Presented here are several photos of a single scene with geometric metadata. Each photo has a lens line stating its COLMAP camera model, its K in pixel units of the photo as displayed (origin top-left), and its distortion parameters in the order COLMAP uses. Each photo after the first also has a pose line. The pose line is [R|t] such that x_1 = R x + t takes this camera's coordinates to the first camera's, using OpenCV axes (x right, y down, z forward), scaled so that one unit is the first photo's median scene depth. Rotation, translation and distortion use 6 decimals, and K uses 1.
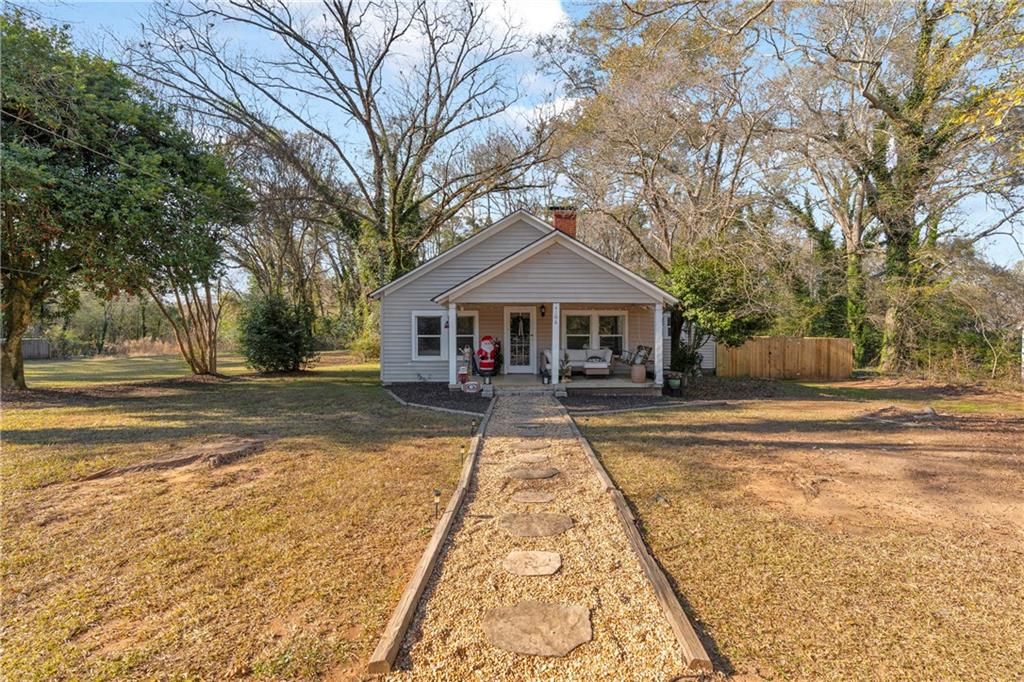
lens RADIAL K [[471.0, 0, 510.4], [0, 471.0, 340.0], [0, 0, 1]] dist [-0.010474, 0.000749]
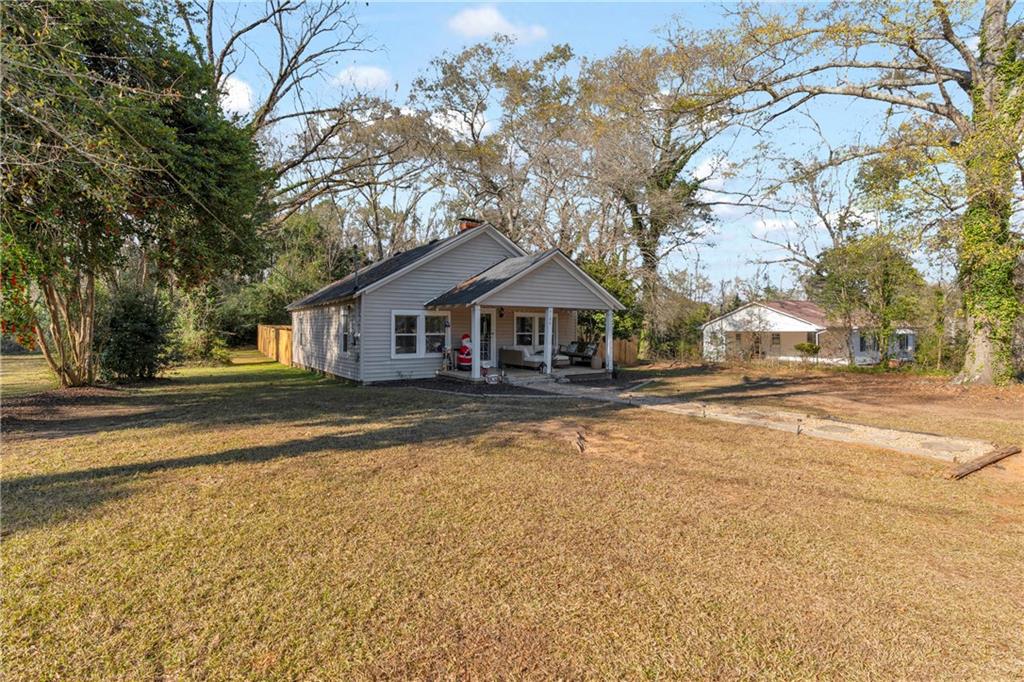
lens RADIAL K [[471.0, 0, 510.4], [0, 471.0, 340.0], [0, 0, 1]] dist [-0.010474, 0.000749]
pose [[0.830124, -0.006904, 0.557536, -0.566788], [0.004634, 0.999974, 0.005483, -0.000817], [-0.557559, -0.001967, 0.830135, 0.027200]]
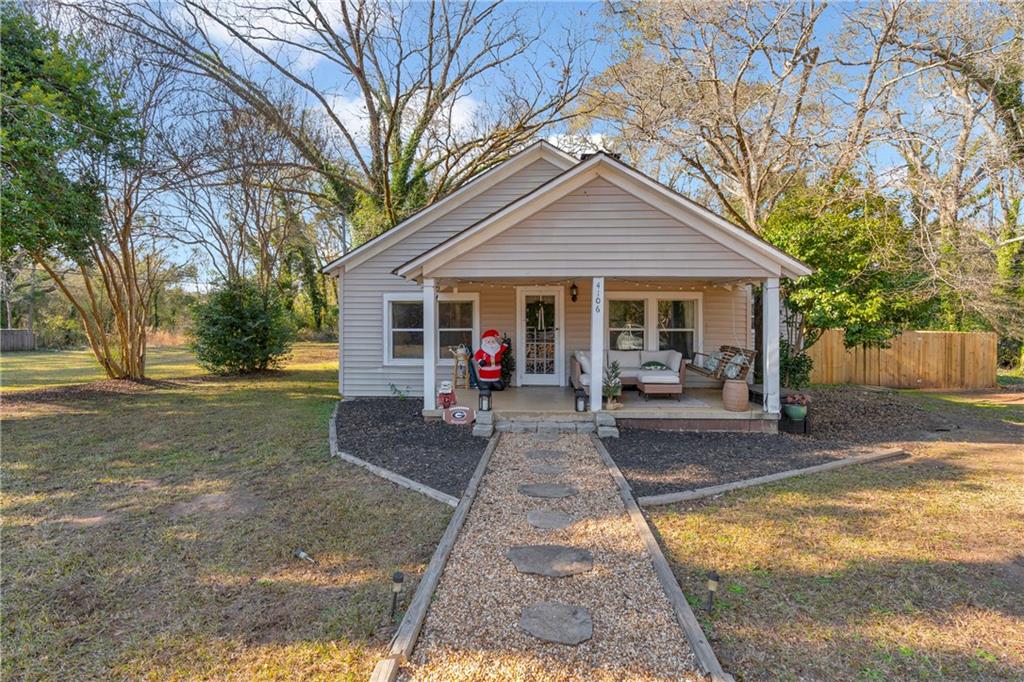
lens RADIAL K [[471.0, 0, 510.4], [0, 471.0, 340.0], [0, 0, 1]] dist [-0.010474, 0.000749]
pose [[0.998675, 0.003005, -0.051381, 0.012789], [-0.001867, 0.999752, 0.022175, -0.009419], [0.051435, -0.022050, 0.998433, 0.327045]]
